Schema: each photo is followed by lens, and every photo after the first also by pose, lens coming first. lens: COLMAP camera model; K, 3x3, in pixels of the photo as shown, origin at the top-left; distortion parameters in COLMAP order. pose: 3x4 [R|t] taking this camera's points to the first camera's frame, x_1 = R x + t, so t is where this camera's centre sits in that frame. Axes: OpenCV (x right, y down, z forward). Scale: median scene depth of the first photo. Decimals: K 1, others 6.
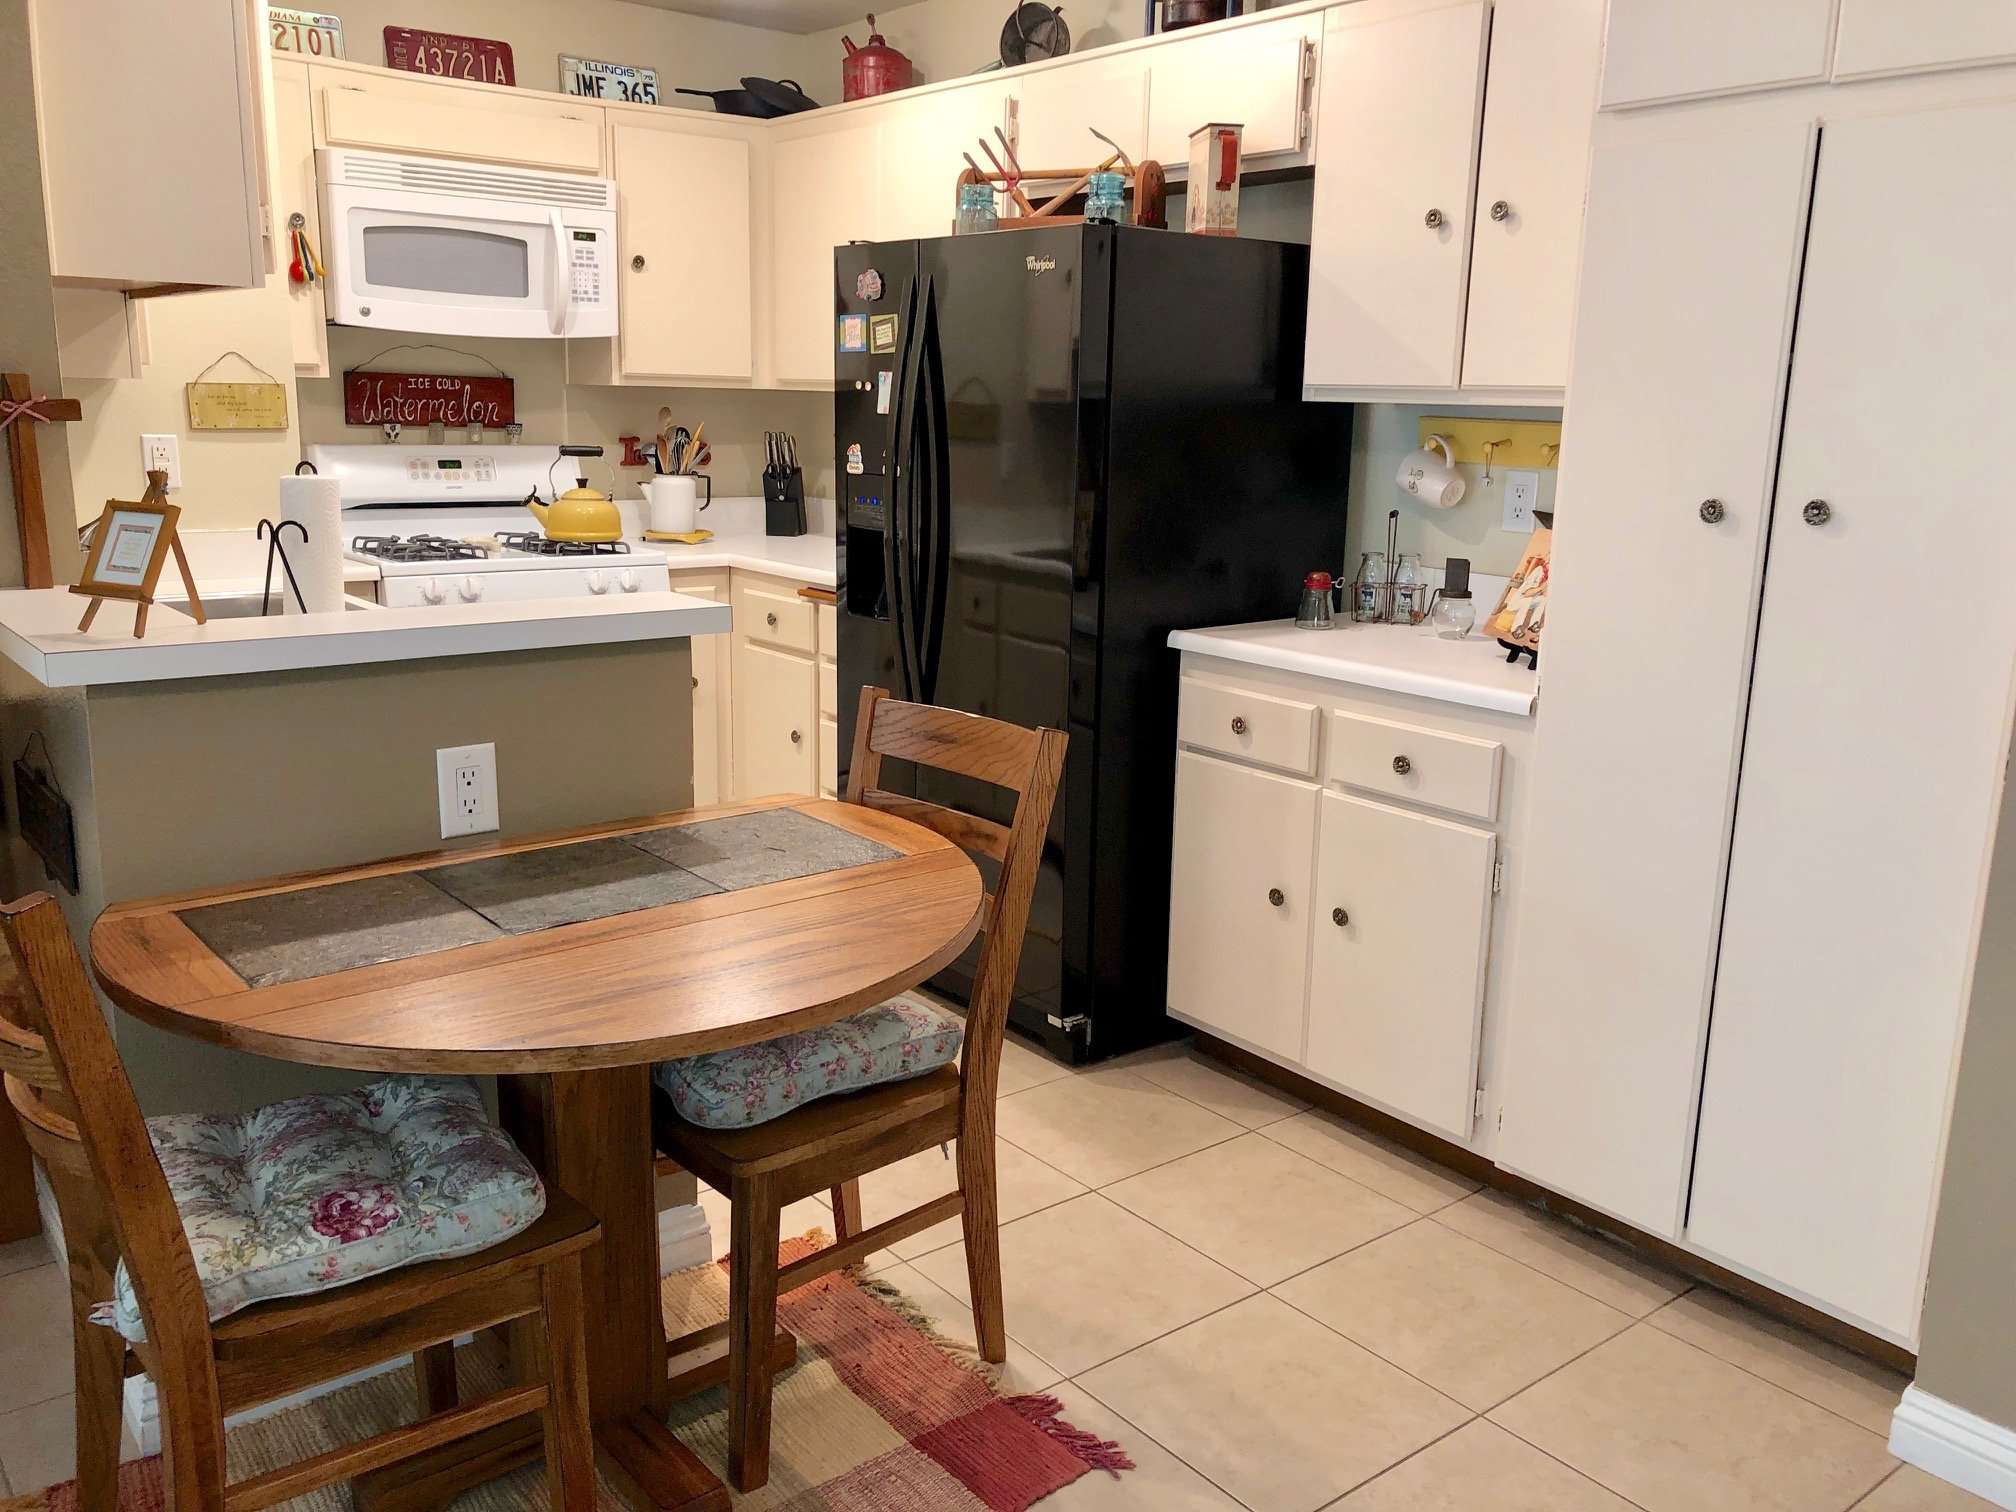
lens RADIAL K [[1659.0, 0, 1010.2], [0, 1659.0, 761.9], [0, 0, 1]] dist [0.031259, -0.007754]
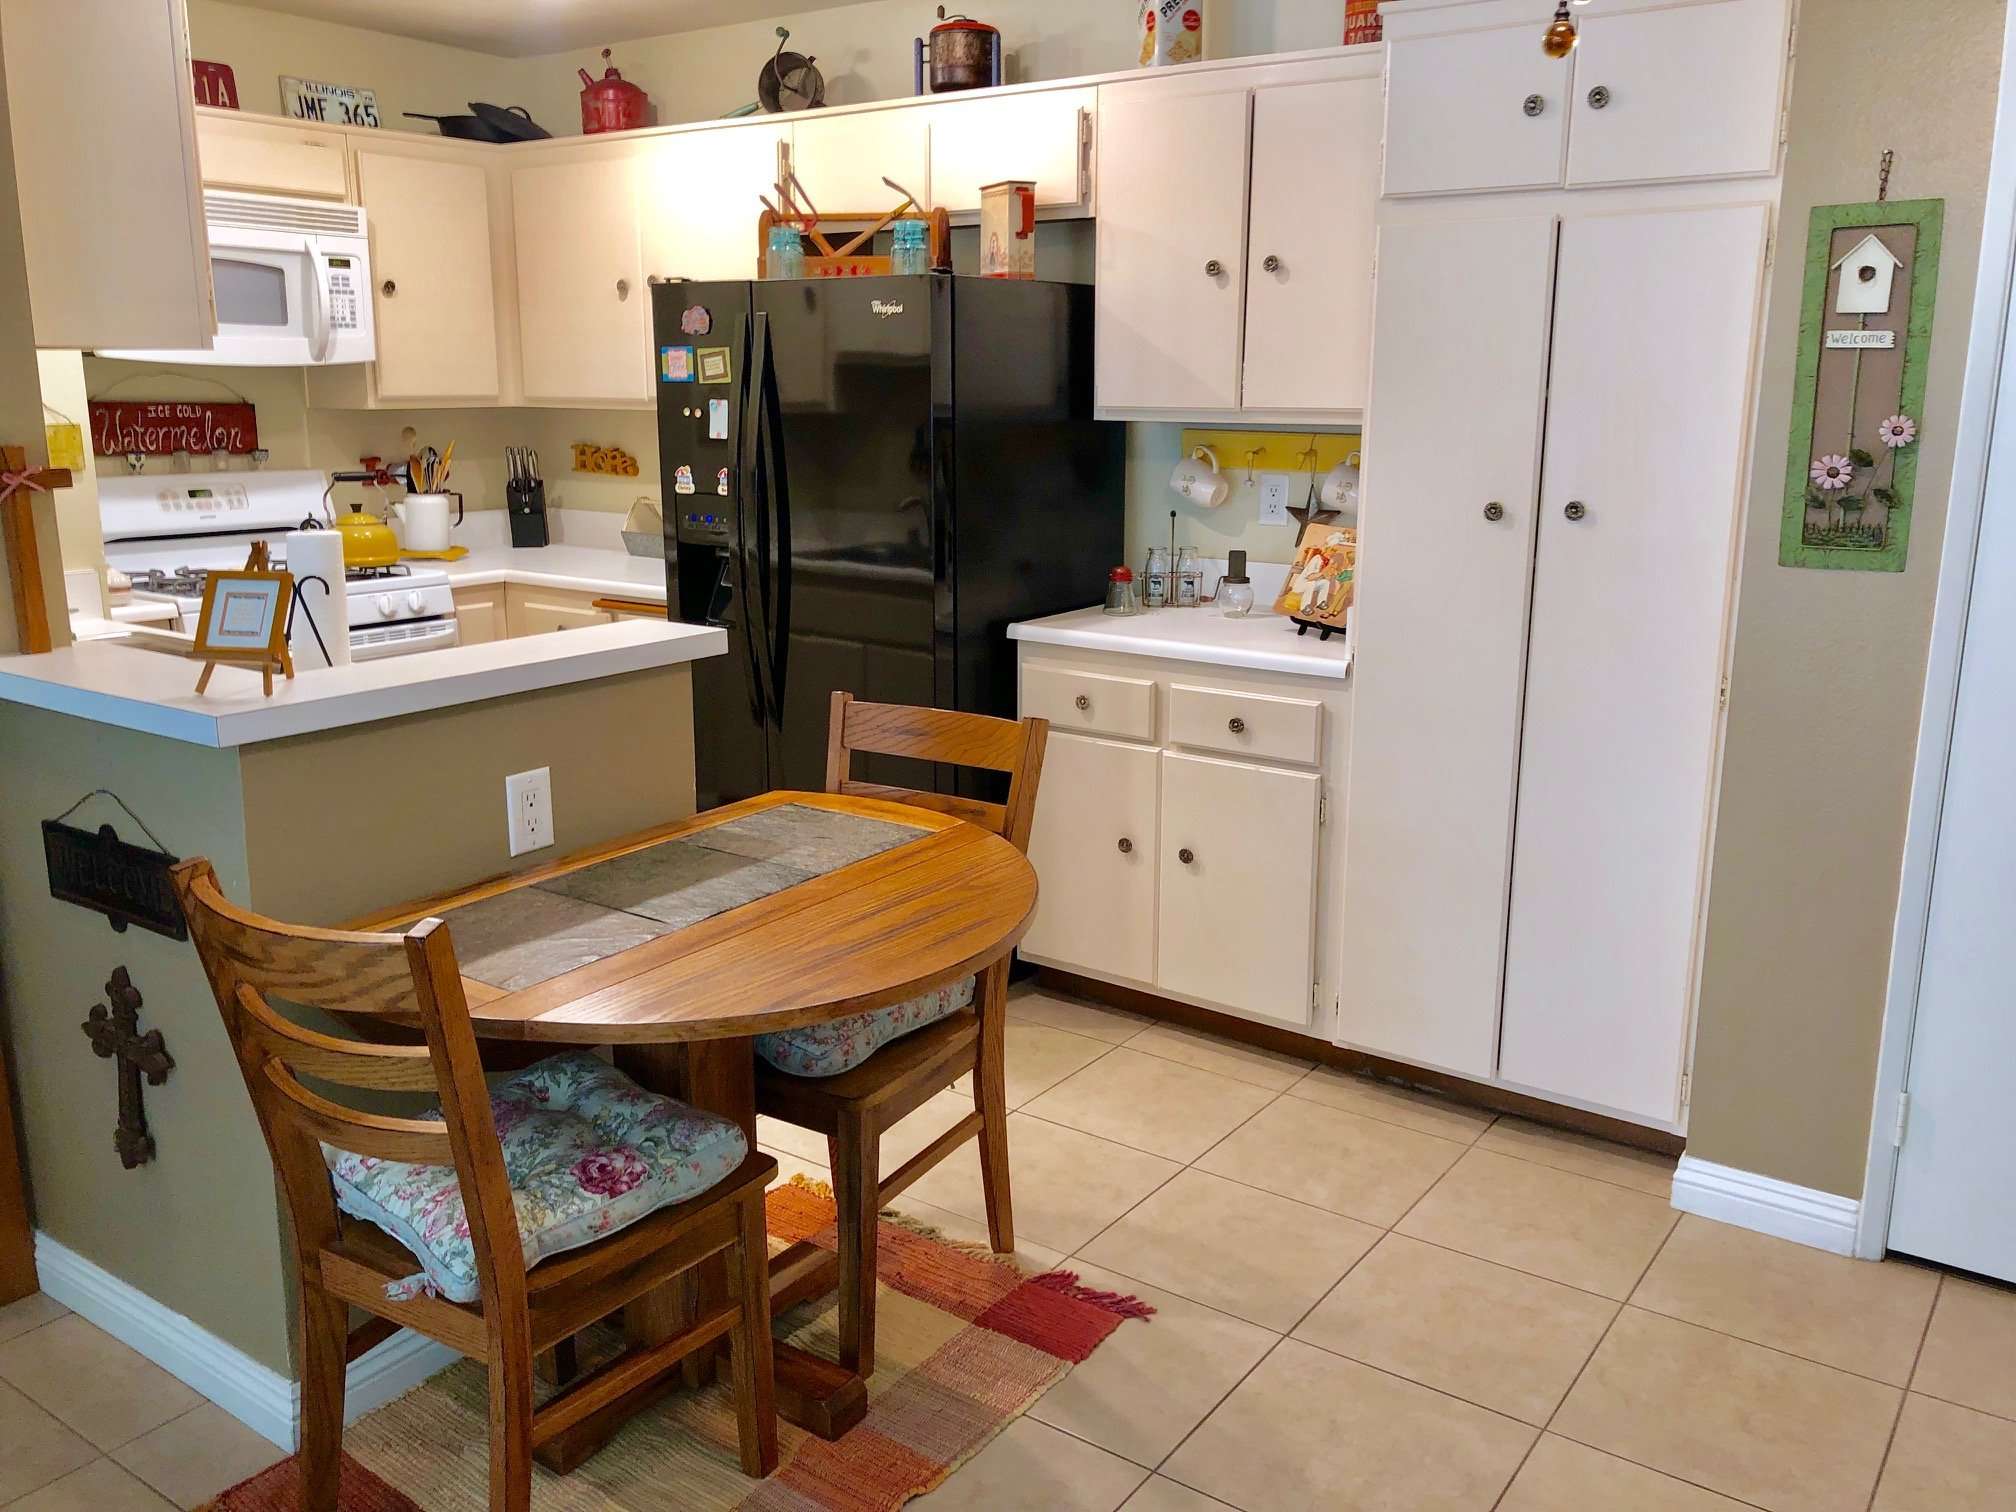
lens RADIAL K [[1659.0, 0, 1004.8], [0, 1659.0, 749.3], [0, 0, 1]] dist [0.031259, -0.007754]
pose [[0.962116, -0.078954, 0.260956, -0.232724], [0.076954, 0.996874, 0.017893, -0.014814], [-0.261553, 0.002867, 0.965185, -0.114997]]
